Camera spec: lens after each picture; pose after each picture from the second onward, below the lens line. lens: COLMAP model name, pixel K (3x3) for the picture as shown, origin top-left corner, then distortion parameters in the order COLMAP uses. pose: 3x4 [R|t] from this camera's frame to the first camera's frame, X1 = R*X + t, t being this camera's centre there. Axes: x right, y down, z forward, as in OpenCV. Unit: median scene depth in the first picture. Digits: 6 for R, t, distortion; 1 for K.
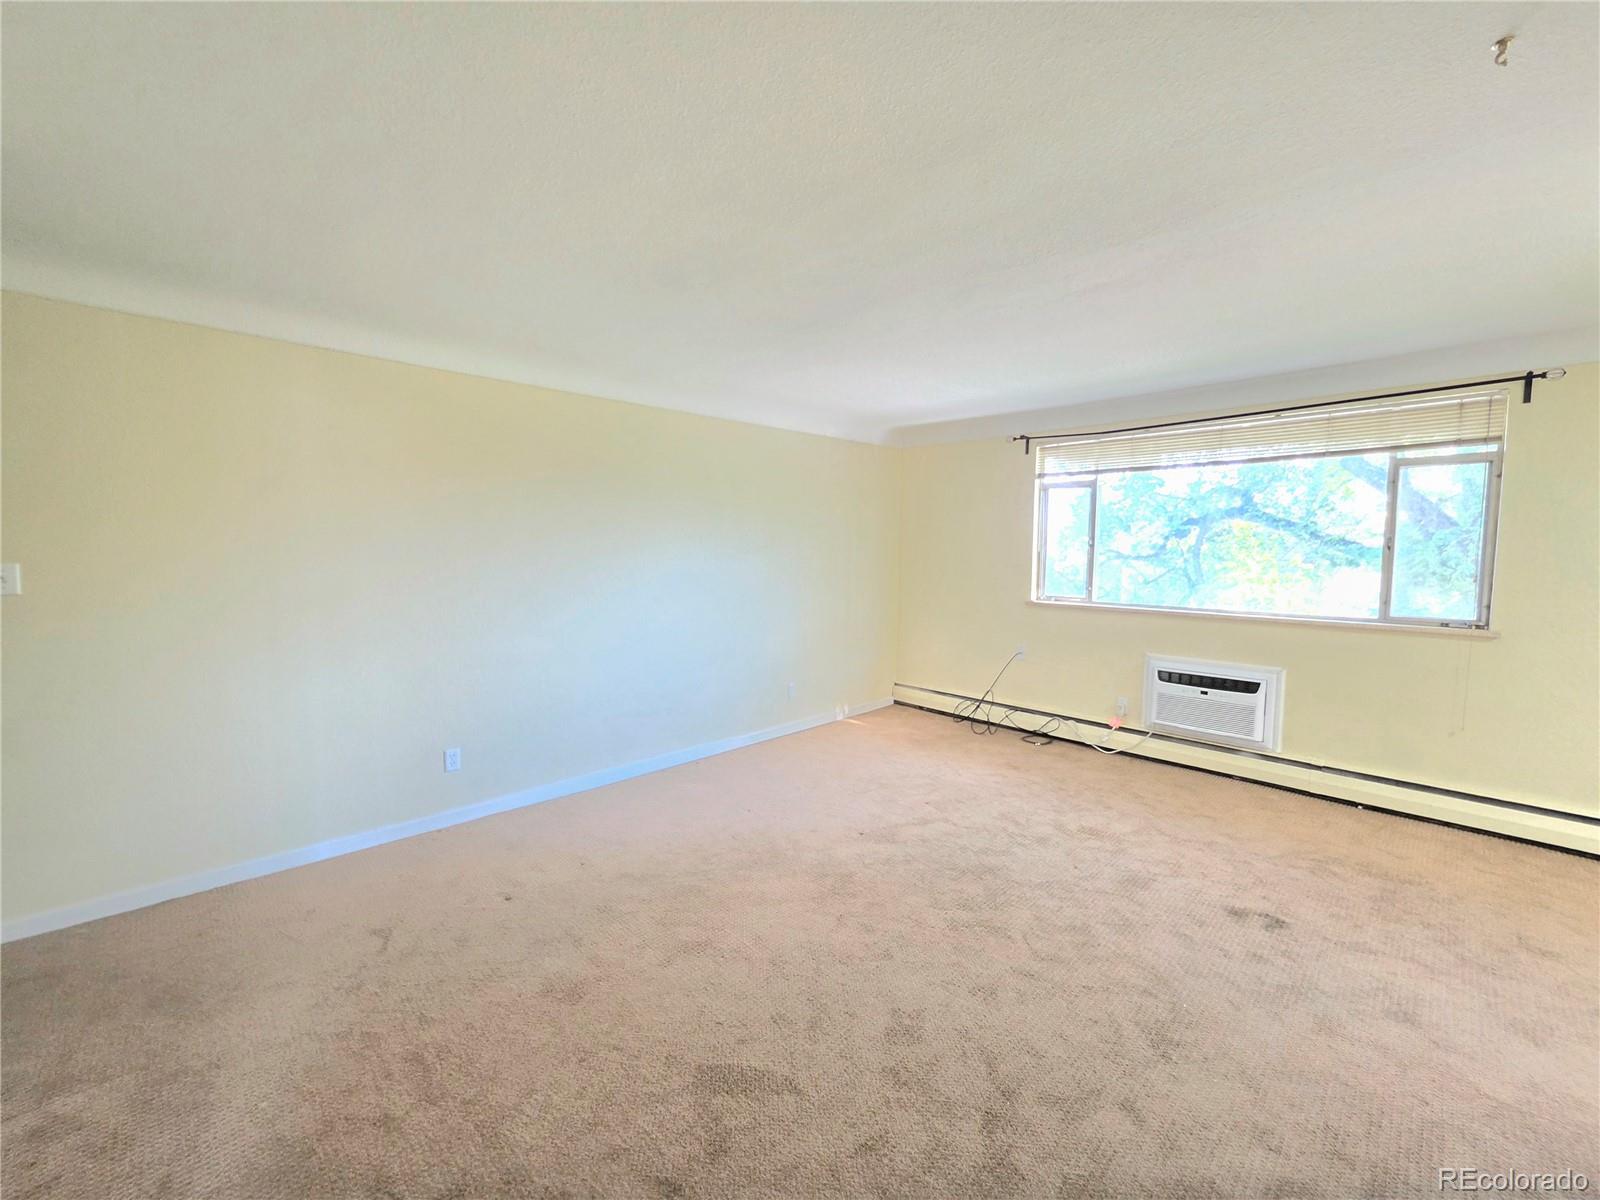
lens RADIAL K [[652.8, 0, 800.0], [0, 652.8, 600.0], [0, 0, 1]] dist [-0.003363, 0.000209]
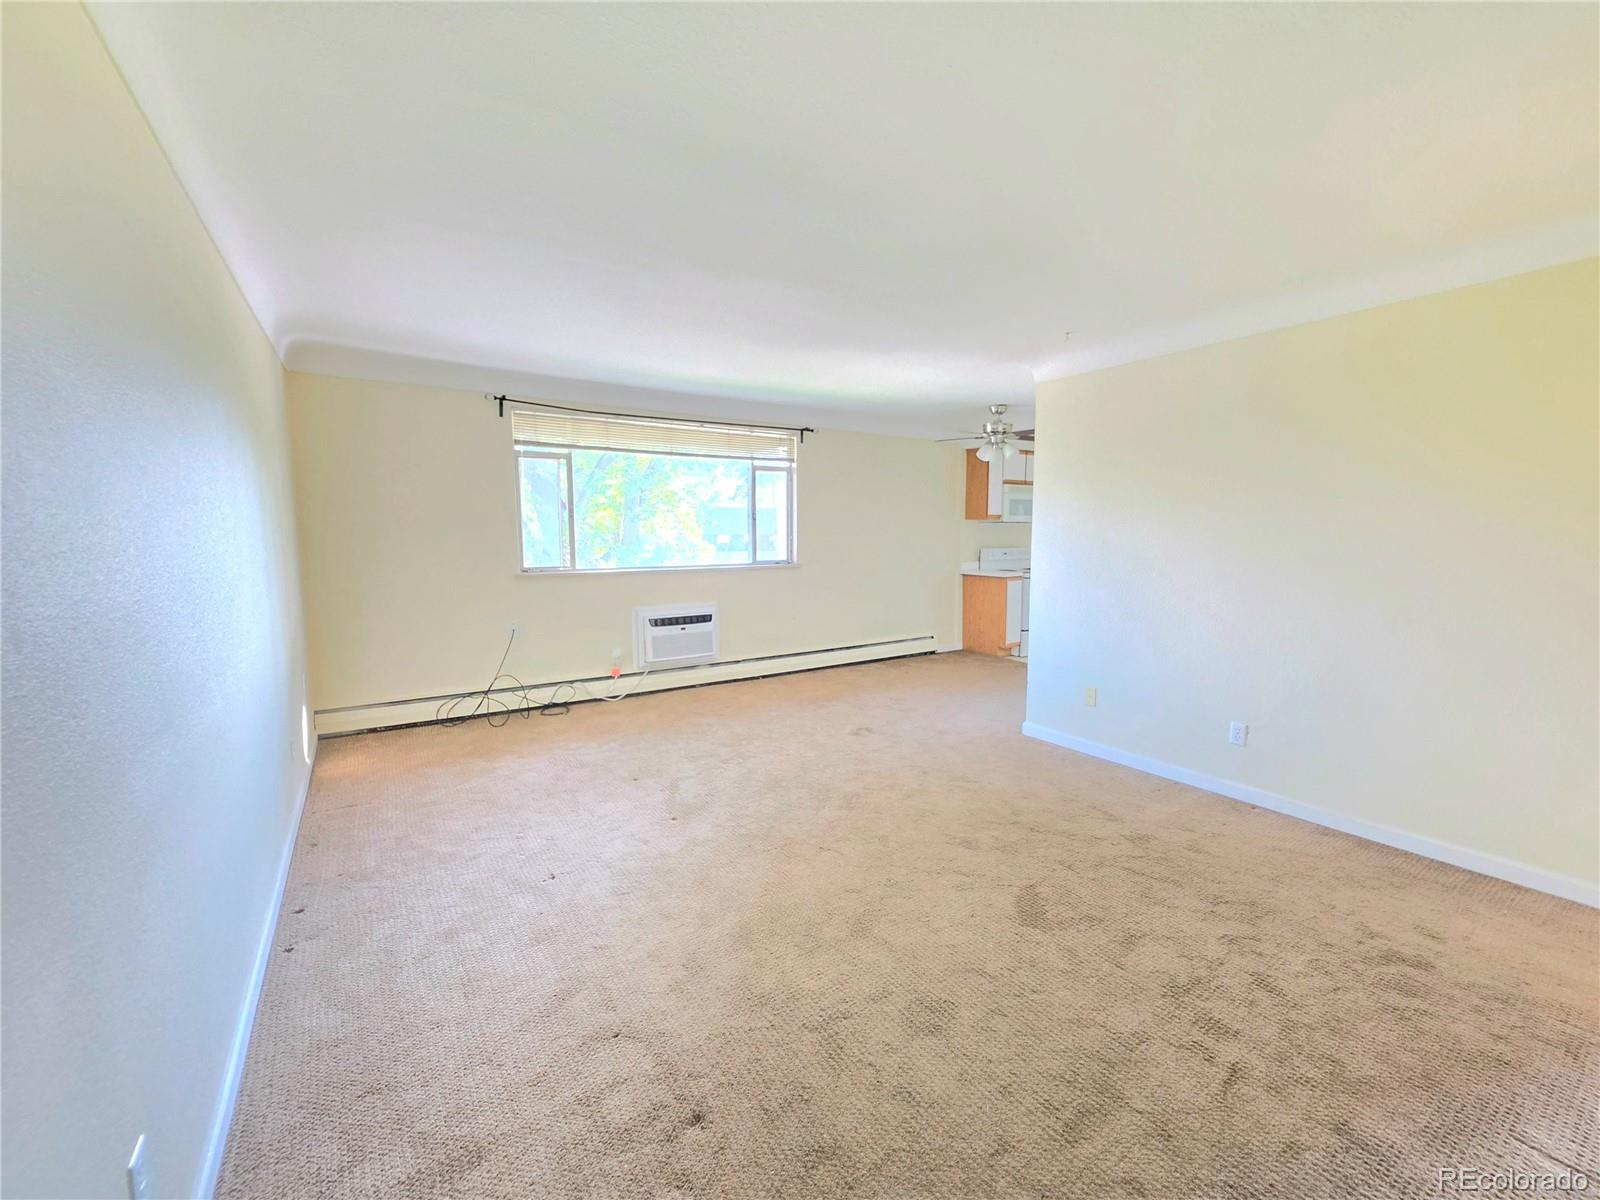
lens RADIAL K [[652.8, 0, 800.0], [0, 652.8, 600.0], [0, 0, 1]] dist [-0.003363, 0.000209]
pose [[0.178508, -0.110807, 0.977679, -0.697977], [0.079858, 0.991992, 0.097849, -0.028922], [-0.980692, 0.060609, 0.185927, 0.580461]]
